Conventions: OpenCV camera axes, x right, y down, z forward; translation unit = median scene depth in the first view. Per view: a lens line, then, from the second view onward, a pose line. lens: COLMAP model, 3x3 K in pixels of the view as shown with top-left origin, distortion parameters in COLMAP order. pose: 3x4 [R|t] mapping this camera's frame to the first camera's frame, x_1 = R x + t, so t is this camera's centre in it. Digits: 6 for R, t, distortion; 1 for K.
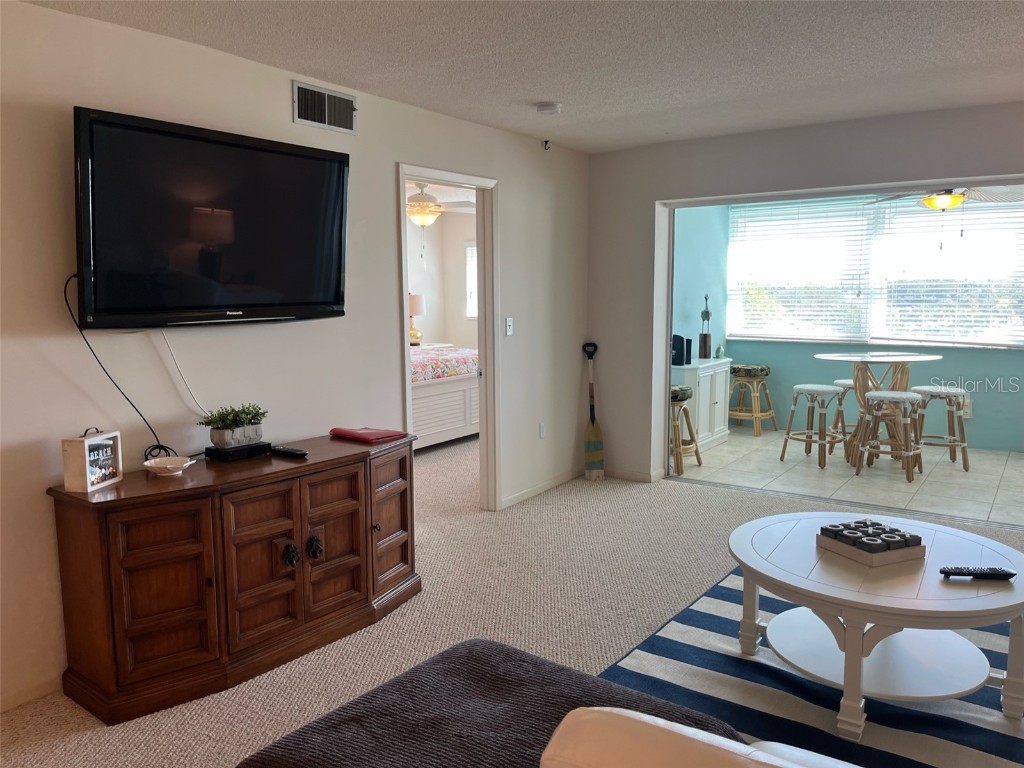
lens RADIAL K [[779.8, 0, 509.9], [0, 779.8, 383.9], [0, 0, 1]] dist [0.050986, -0.055710]
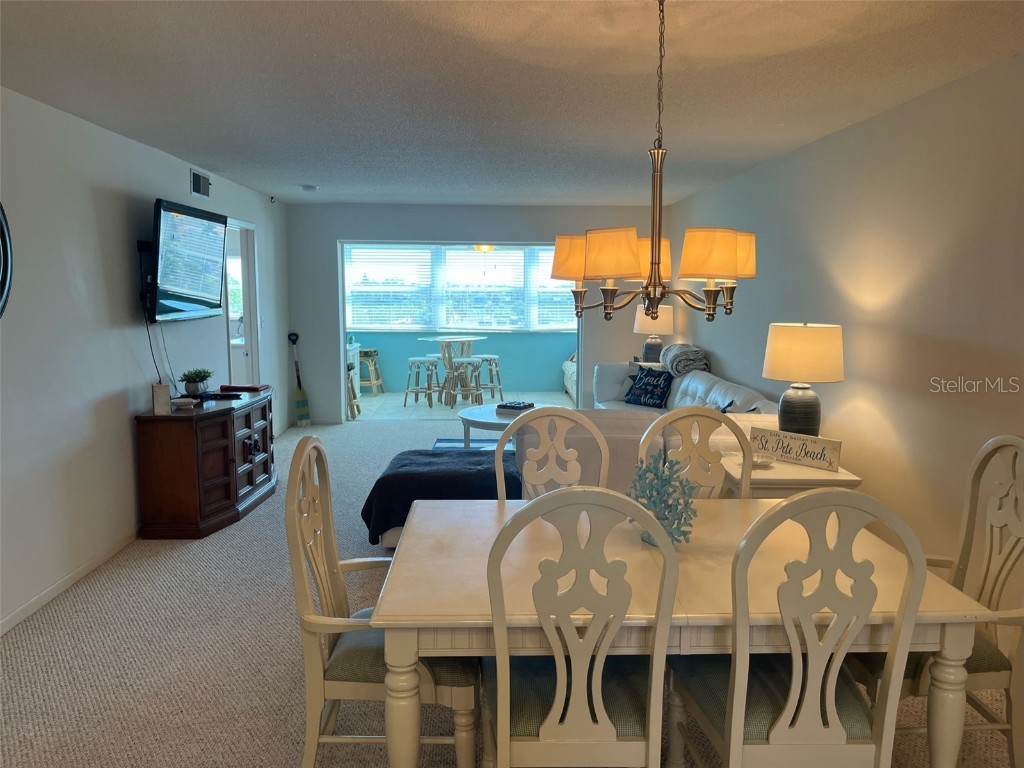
lens RADIAL K [[779.8, 0, 519.3], [0, 779.8, 384.0], [0, 0, 1]] dist [0.050986, -0.055710]
pose [[0.790482, -0.066376, 0.608878, -0.435203], [0.068247, 0.997465, 0.020134, 0.038577], [-0.608671, 0.025638, 0.793008, -0.389712]]
